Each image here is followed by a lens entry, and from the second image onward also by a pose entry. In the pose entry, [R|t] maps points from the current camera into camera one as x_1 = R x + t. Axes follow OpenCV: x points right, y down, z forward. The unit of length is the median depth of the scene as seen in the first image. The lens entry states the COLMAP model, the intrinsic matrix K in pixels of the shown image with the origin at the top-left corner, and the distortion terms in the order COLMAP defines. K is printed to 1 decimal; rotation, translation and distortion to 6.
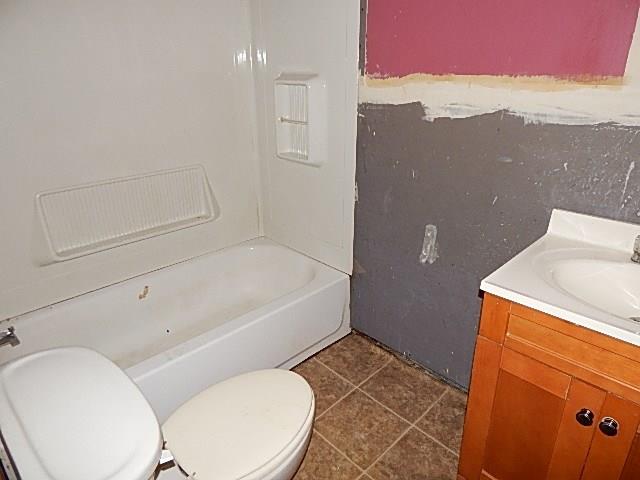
lens RADIAL K [[422.0, 0, 318.9], [0, 422.0, 240.7], [0, 0, 1]] dist [0.000982, -0.002176]
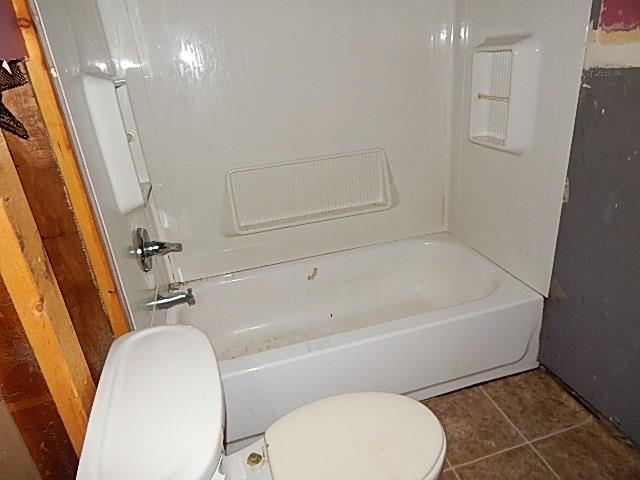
lens RADIAL K [[422.0, 0, 322.4], [0, 422.0, 238.2], [0, 0, 1]] dist [0.000982, -0.002176]
pose [[0.869414, 0.127917, -0.477239, 0.078884], [-0.110197, 0.991777, 0.065078, -0.032000], [0.481639, -0.003989, 0.876360, 0.133679]]
